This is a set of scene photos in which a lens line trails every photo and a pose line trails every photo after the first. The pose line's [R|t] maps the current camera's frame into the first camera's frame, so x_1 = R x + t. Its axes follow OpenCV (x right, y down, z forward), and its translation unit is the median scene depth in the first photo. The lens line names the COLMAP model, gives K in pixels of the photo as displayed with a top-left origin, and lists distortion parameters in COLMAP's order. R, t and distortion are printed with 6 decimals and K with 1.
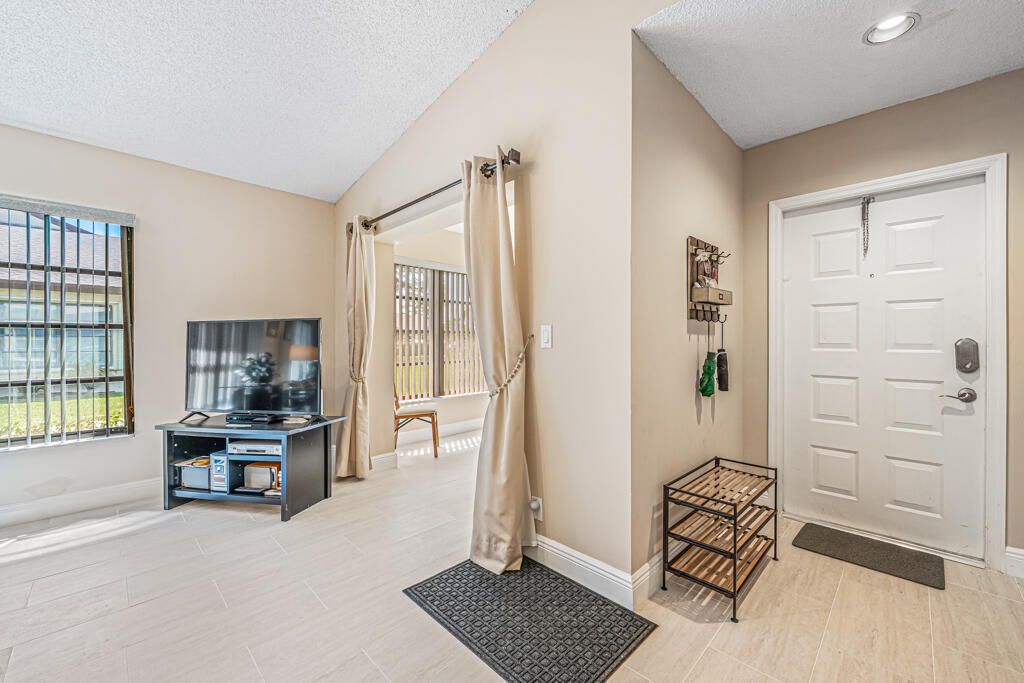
lens RADIAL K [[402.4, 0, 518.7], [0, 402.4, 345.7], [0, 0, 1]] dist [-0.006525, -0.001911]
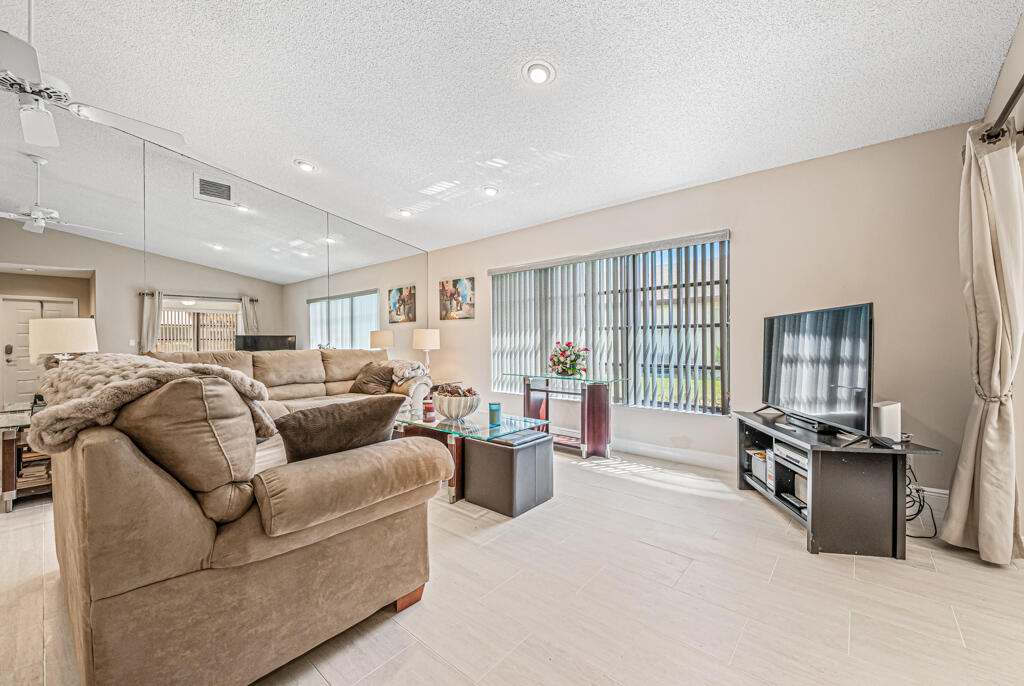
lens RADIAL K [[402.4, 0, 519.3], [0, 402.4, 344.4], [0, 0, 1]] dist [-0.006525, -0.001911]
pose [[0.058869, 0.010514, -0.998210, 0.193538], [-0.001014, 0.999945, 0.010473, -0.001083], [0.998265, 0.000396, 0.058876, 0.332172]]
